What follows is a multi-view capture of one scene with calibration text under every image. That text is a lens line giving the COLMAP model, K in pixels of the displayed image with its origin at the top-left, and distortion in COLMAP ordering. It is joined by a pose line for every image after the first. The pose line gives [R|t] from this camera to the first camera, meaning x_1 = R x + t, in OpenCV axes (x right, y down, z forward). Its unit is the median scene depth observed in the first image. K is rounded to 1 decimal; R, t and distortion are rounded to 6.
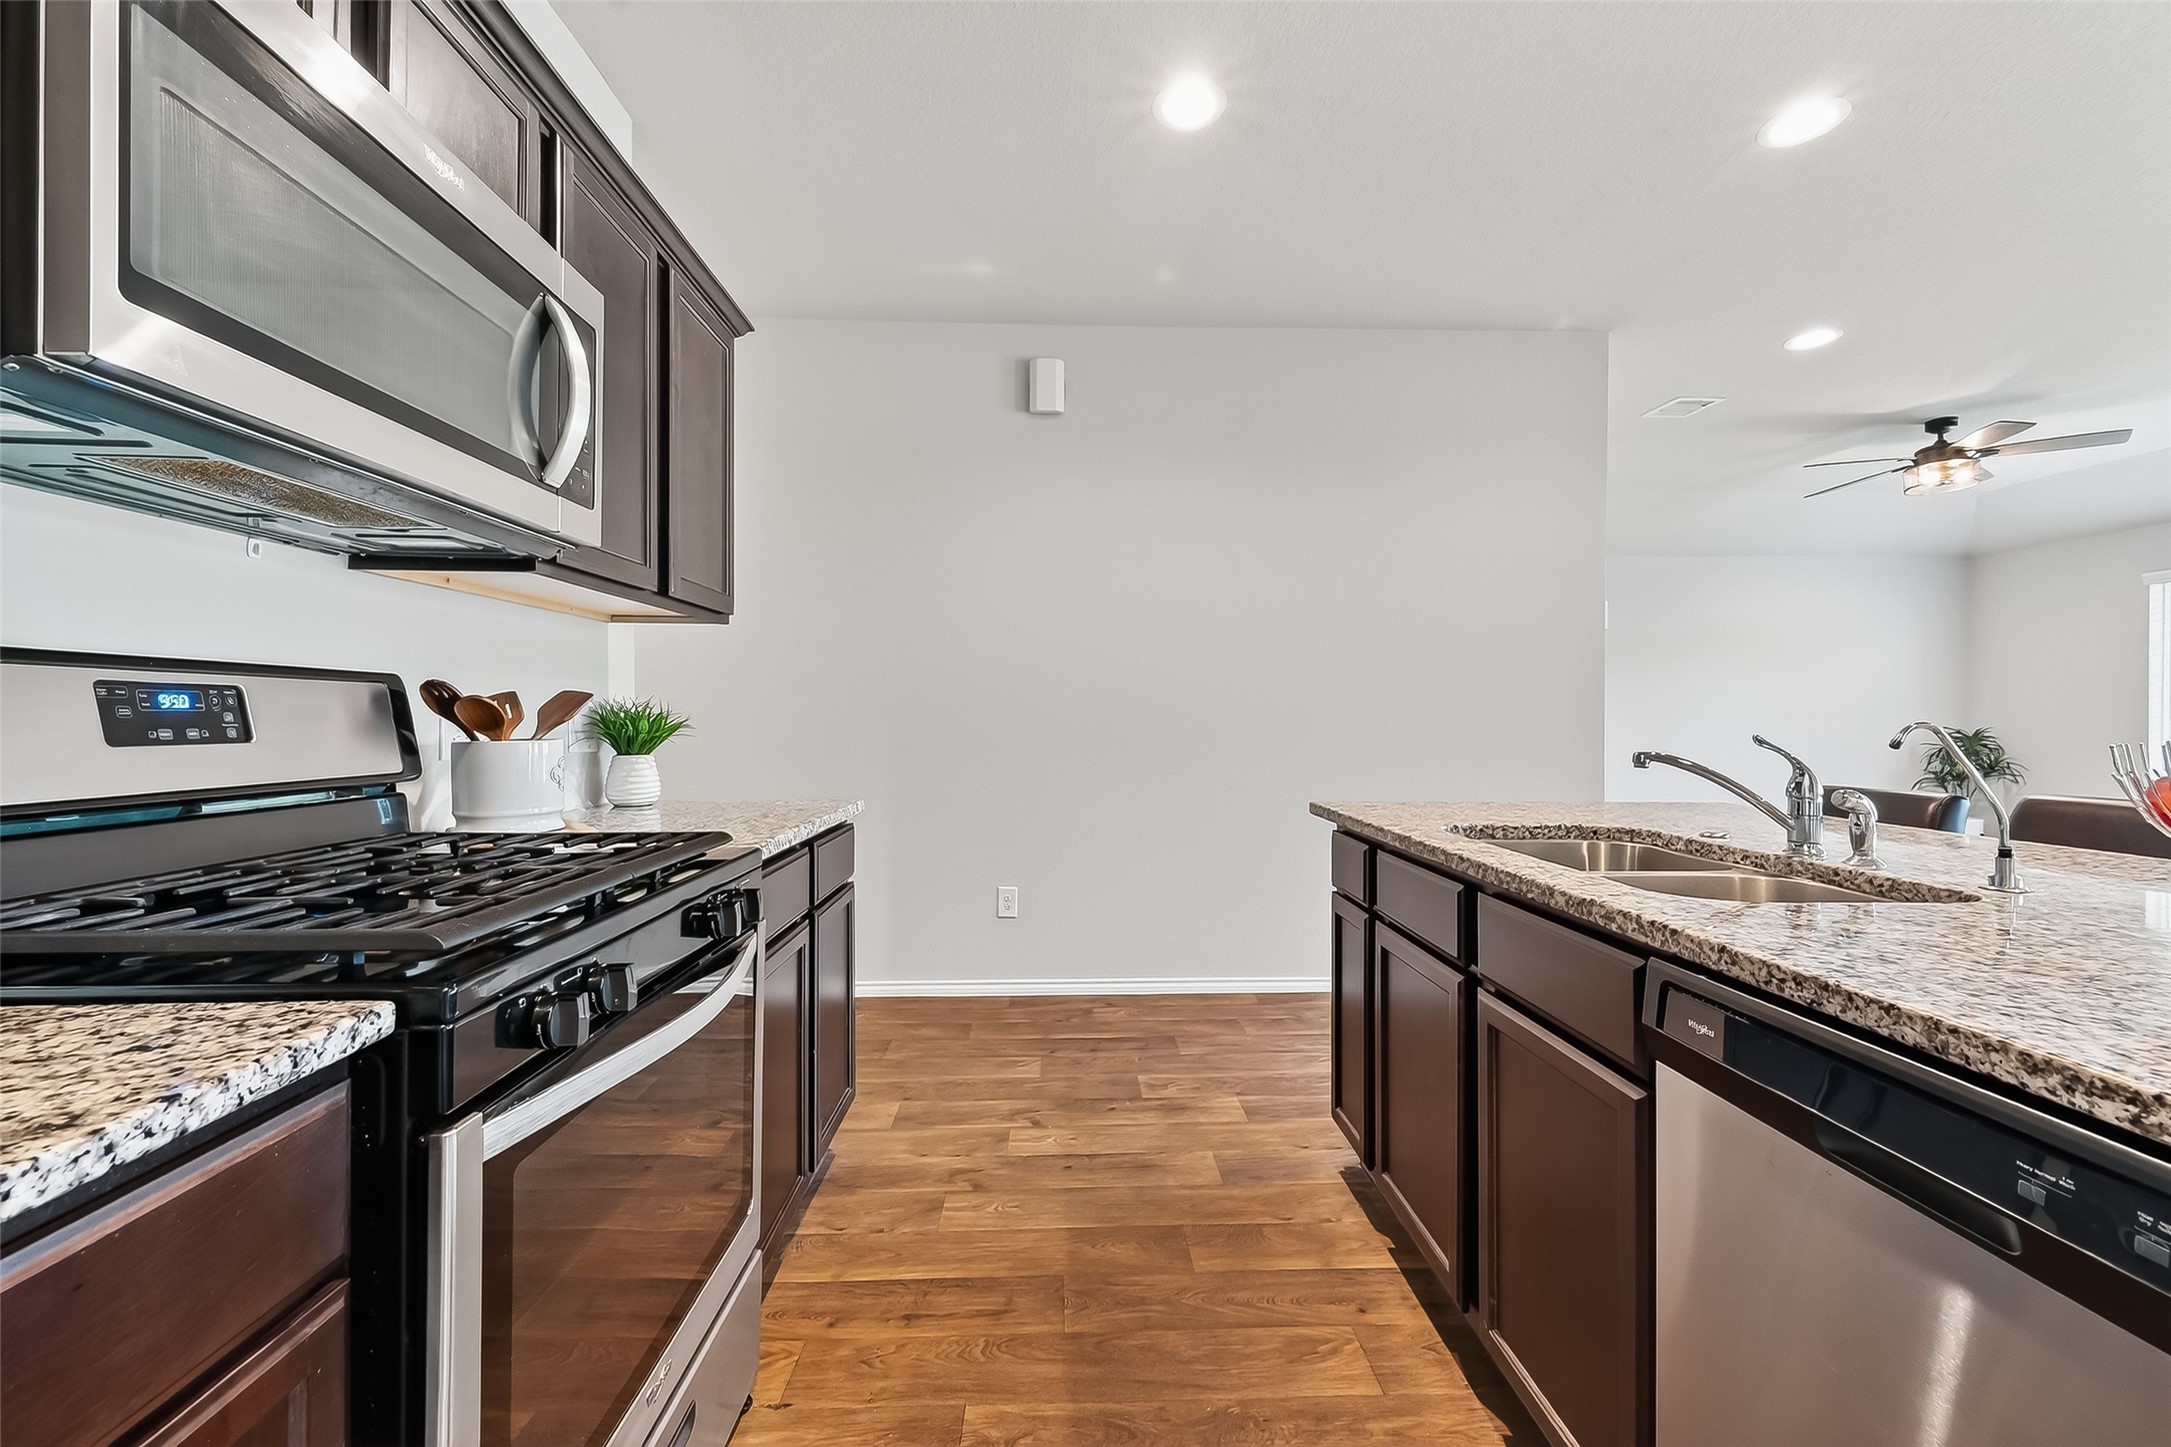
lens RADIAL K [[884.0, 0, 1079.8], [0, 884.0, 718.0], [0, 0, 1]] dist [0.006916, 0.000243]
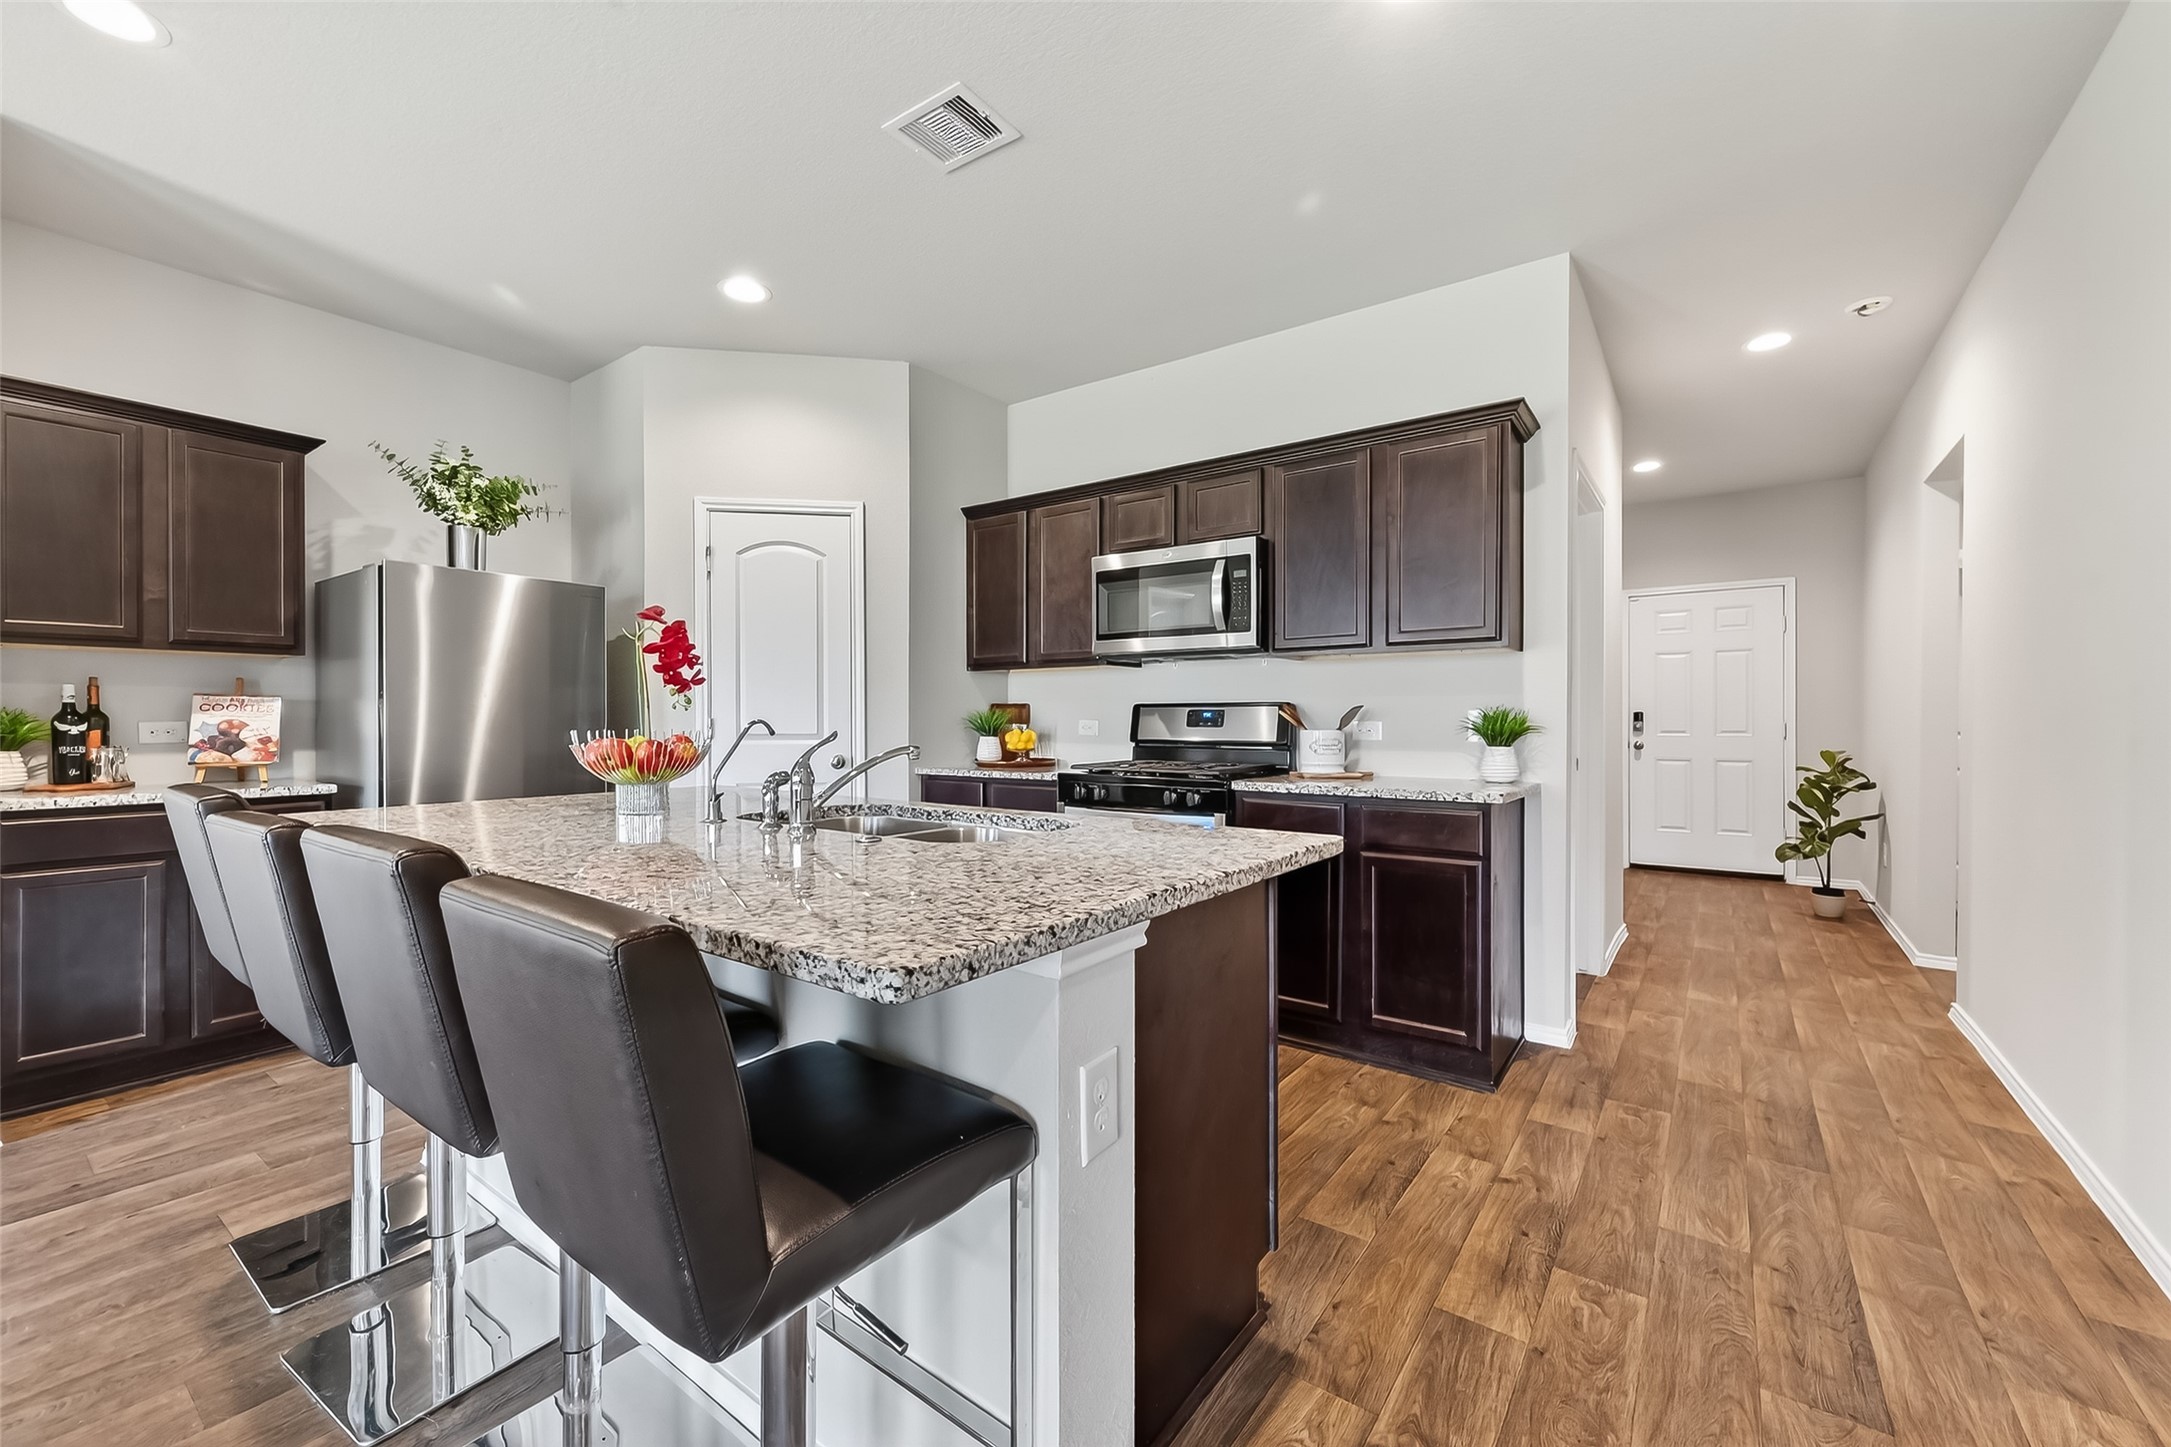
lens RADIAL K [[884.0, 0, 1072.5], [0, 884.0, 731.6], [0, 0, 1]] dist [0.006916, 0.000243]
pose [[-0.633385, 0.005348, -0.773818, 5.160312], [-0.002258, 0.999959, 0.008759, 0.045565], [0.773834, 0.007295, -0.633347, 7.032422]]
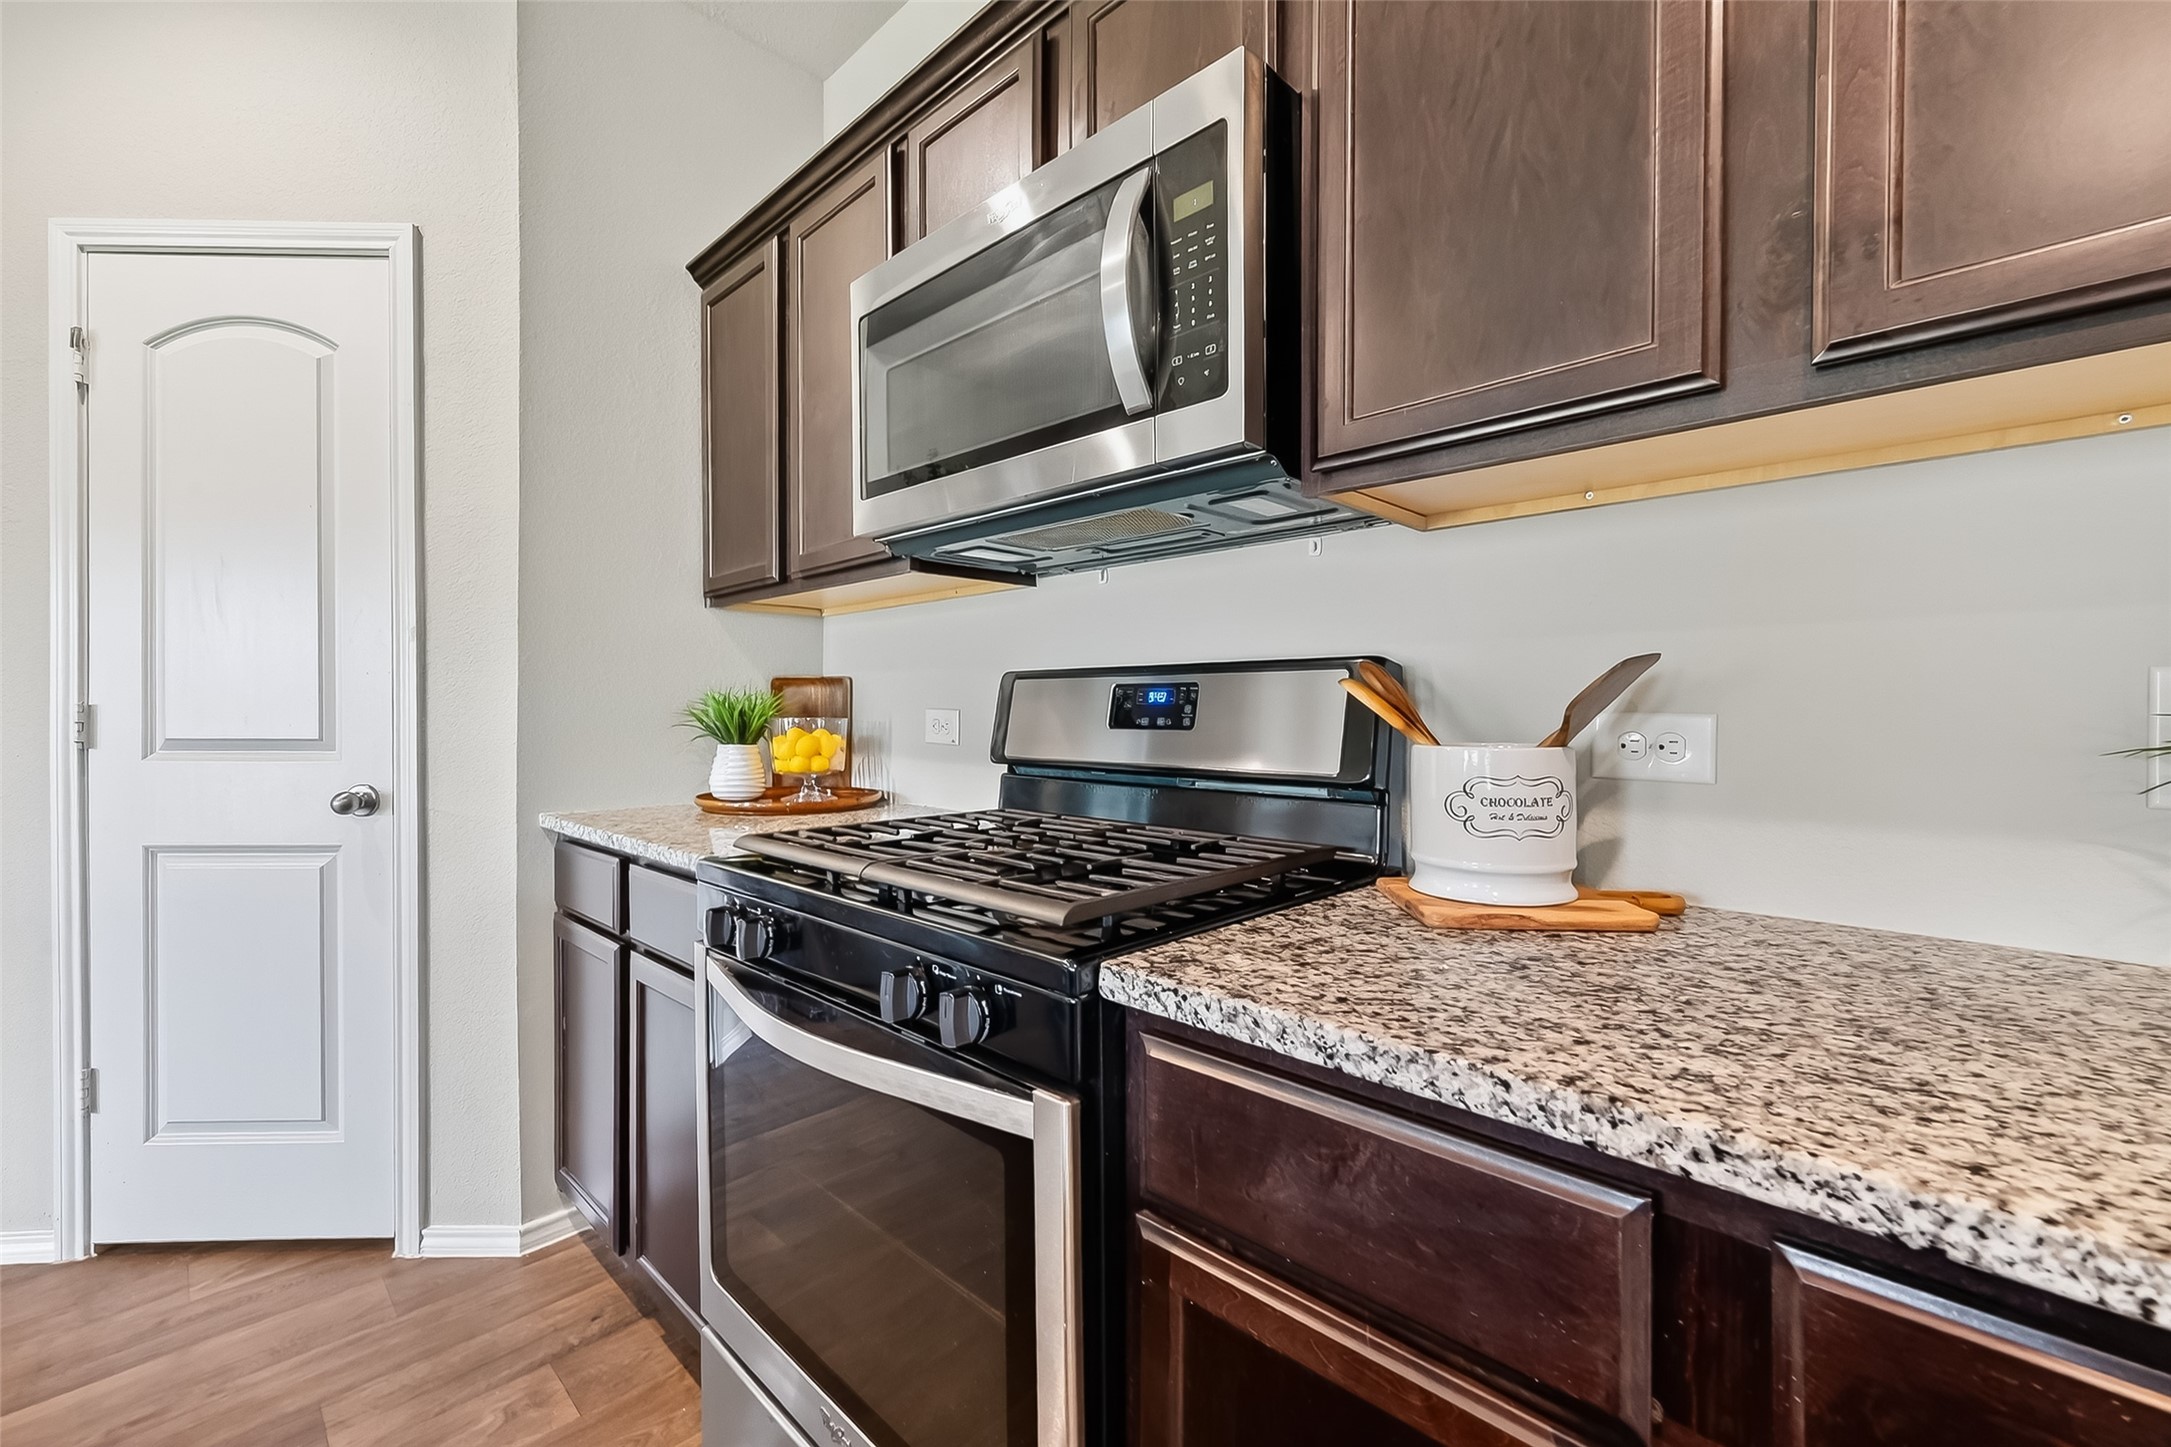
lens RADIAL K [[884.0, 0, 1095.5], [0, 884.0, 707.1], [0, 0, 1]] dist [0.006916, 0.000243]
pose [[-0.707579, -0.003604, -0.706625, -0.053559], [-0.002447, 0.999993, -0.002650, 0.001095], [0.706630, -0.000146, -0.707583, 4.635728]]
